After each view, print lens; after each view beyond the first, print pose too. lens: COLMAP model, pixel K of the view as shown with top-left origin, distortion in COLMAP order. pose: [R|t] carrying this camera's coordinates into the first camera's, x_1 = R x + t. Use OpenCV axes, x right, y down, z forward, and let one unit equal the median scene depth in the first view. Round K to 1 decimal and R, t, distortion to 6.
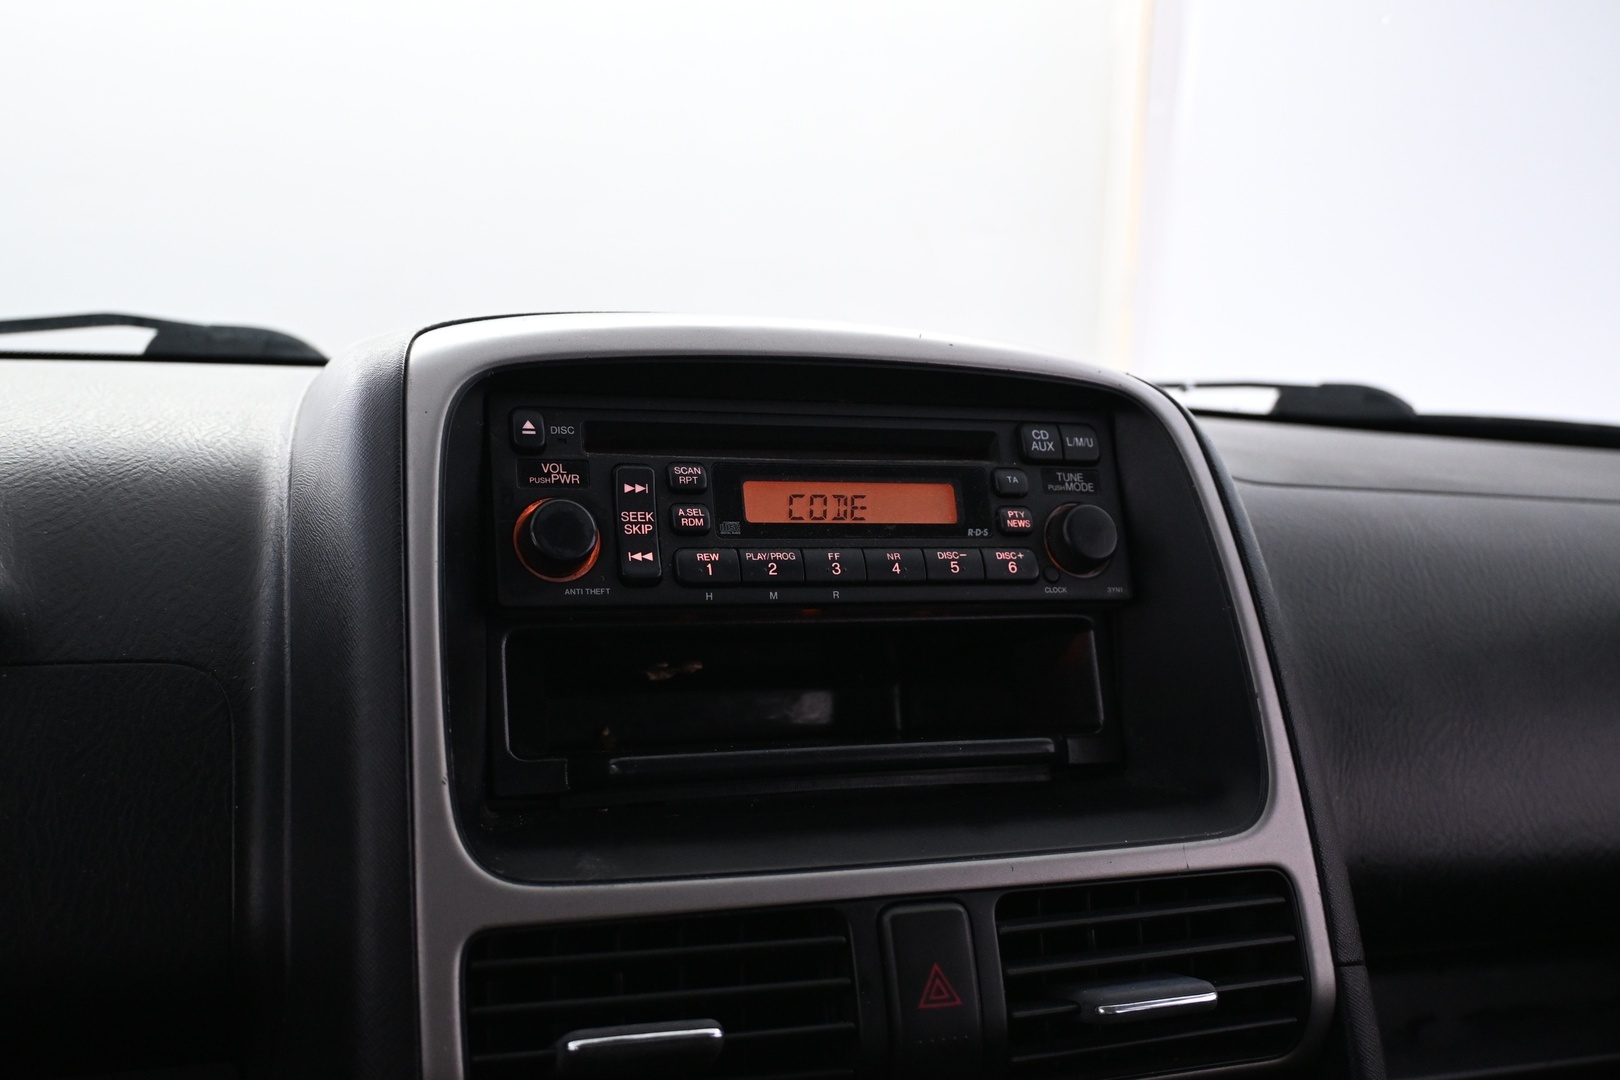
lens RADIAL K [[1628.8, 0, 810.0], [0, 1628.8, 540.0], [0, 0, 1]] dist [-0.004542, -0.004769]
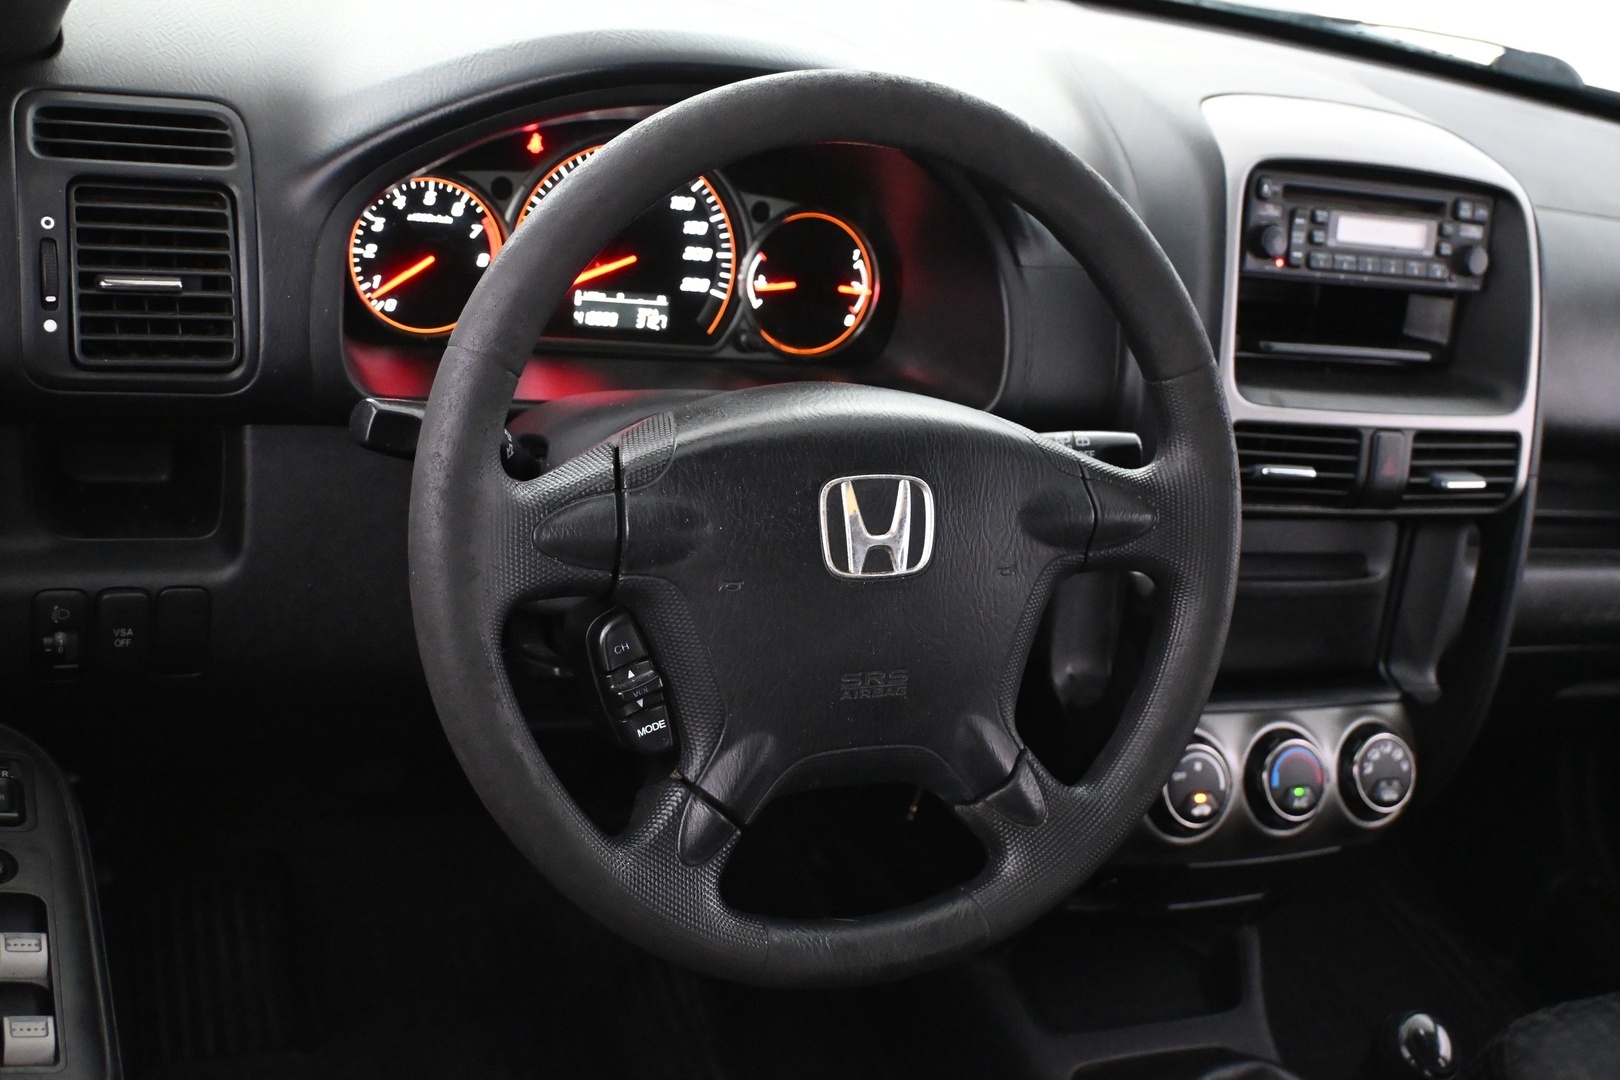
lens RADIAL K [[1909.4, 0, 810.0], [0, 1909.4, 540.0], [0, 0, 1]] dist [0.009911, 0.016083]
pose [[0.977854, 0.144117, 0.151760, -1.042073], [-0.191060, 0.910687, 0.366259, -0.439199], [-0.085422, -0.387143, 0.918054, -1.380820]]
